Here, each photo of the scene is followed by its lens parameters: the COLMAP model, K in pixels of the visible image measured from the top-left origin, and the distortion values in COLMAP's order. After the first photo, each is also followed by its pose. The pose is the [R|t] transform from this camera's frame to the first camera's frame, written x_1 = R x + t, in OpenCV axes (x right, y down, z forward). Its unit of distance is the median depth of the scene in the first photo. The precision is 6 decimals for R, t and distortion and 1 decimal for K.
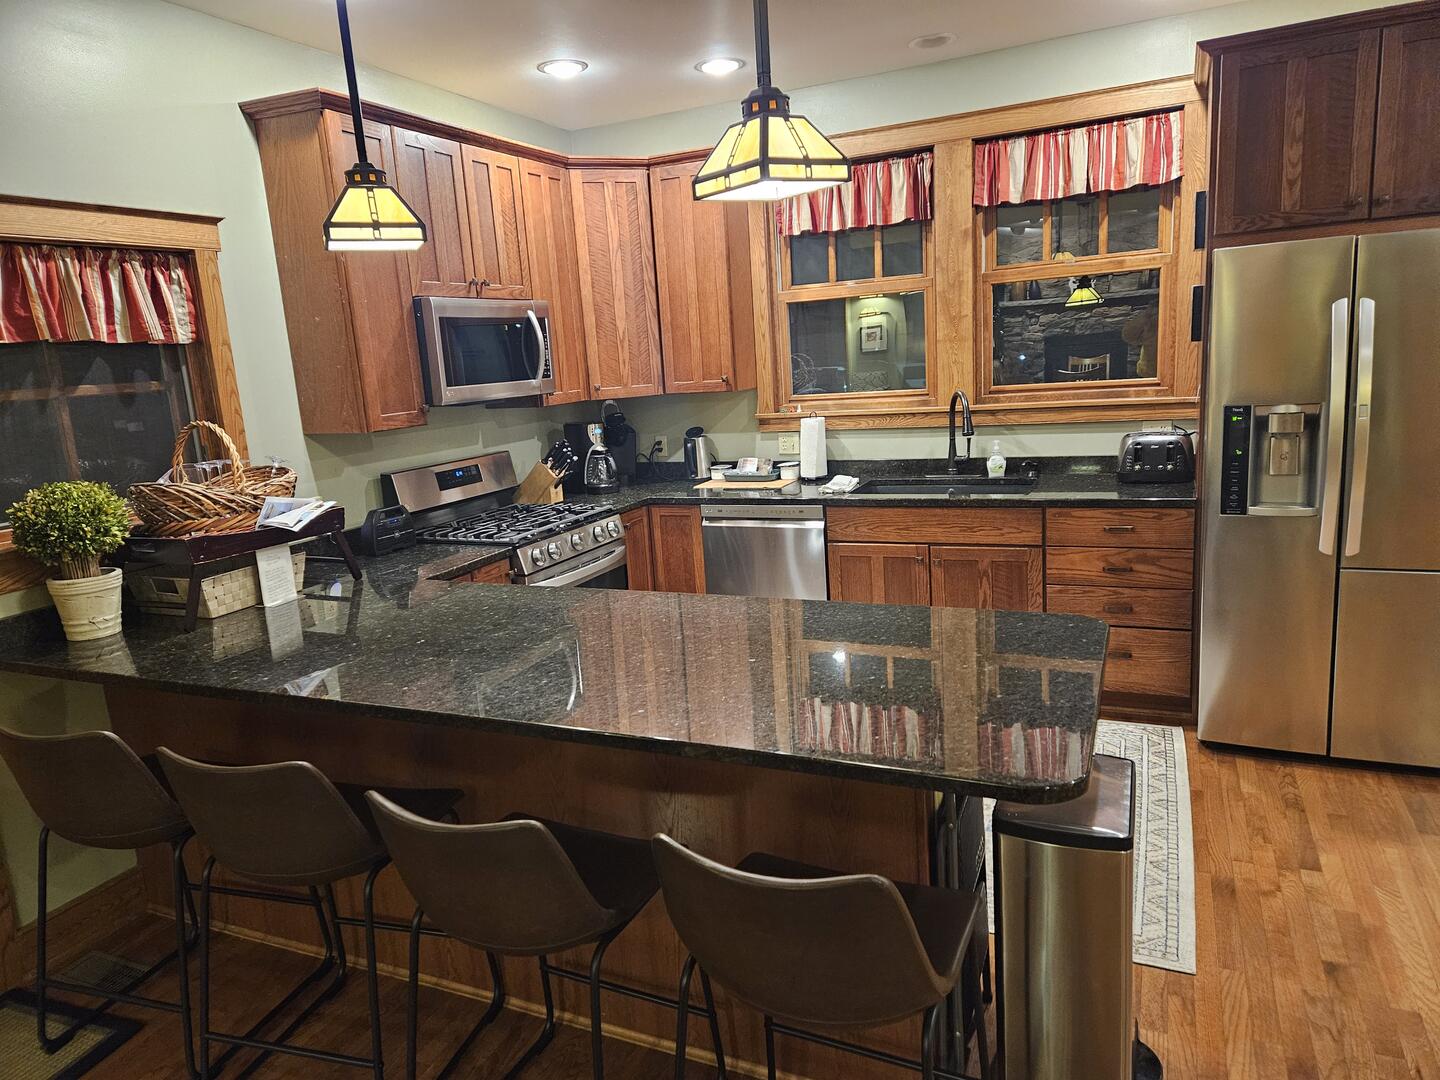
lens RADIAL K [[968.4, 0, 713.8], [0, 968.4, 536.6], [0, 0, 1]] dist [0.090224, -0.065386]
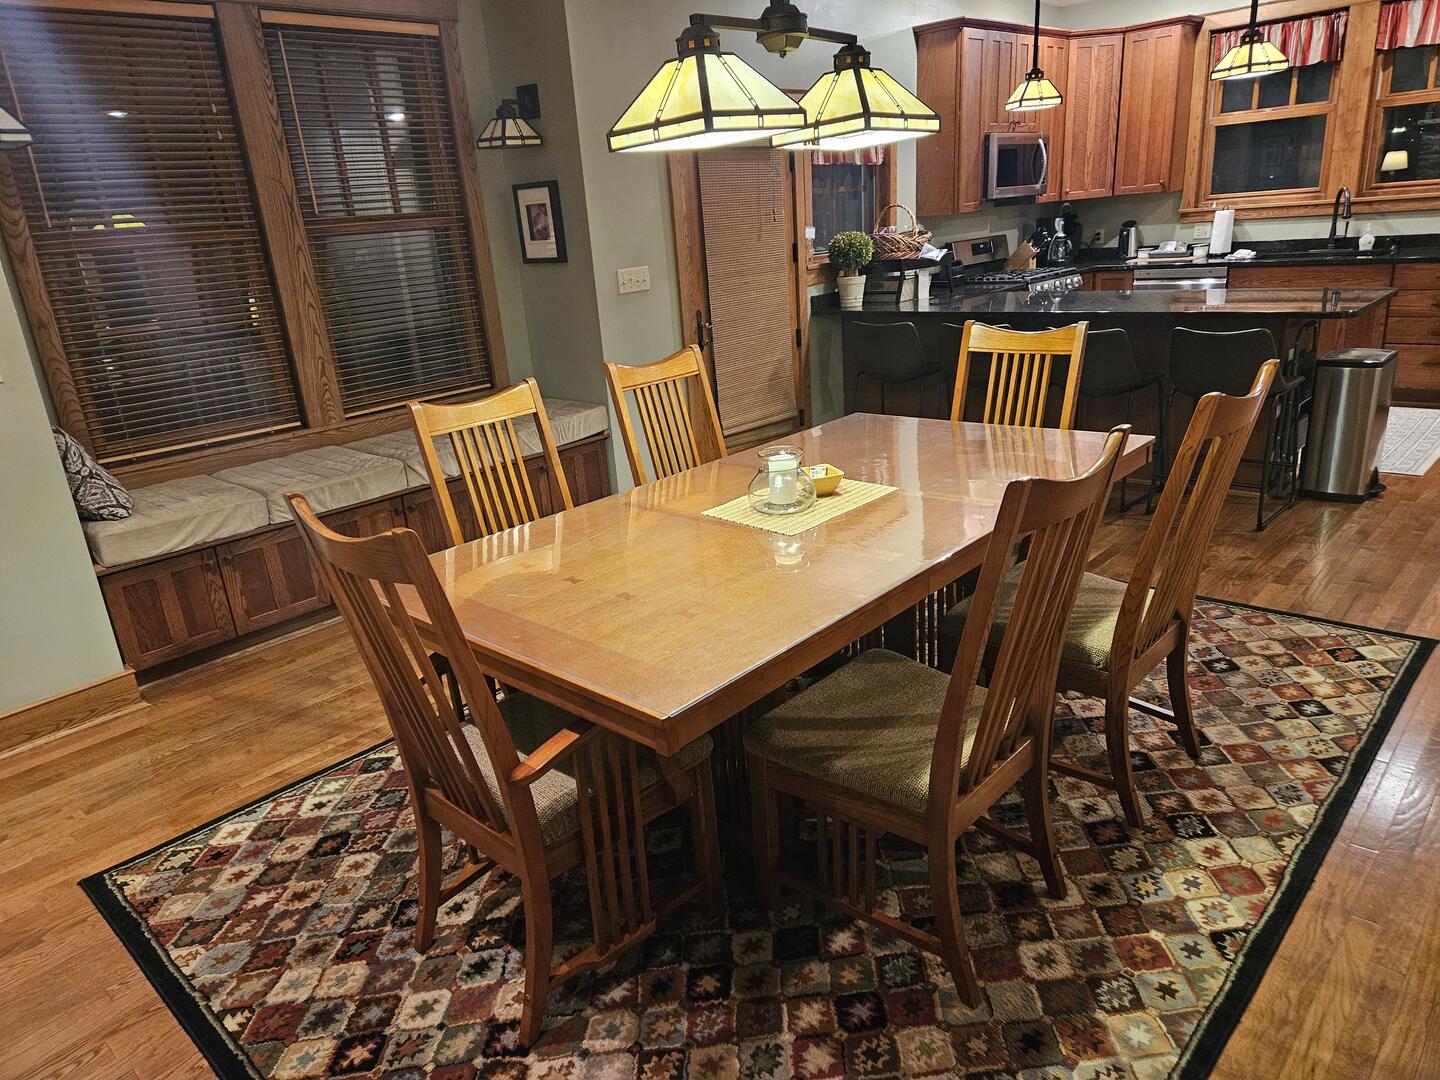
lens RADIAL K [[968.4, 0, 713.8], [0, 968.4, 536.6], [0, 0, 1]] dist [0.090224, -0.065386]
pose [[0.948905, 0.096682, -0.300386, -0.133912], [-0.050583, 0.986202, 0.157628, 0.167876], [0.311481, -0.134380, 0.940703, -0.712522]]
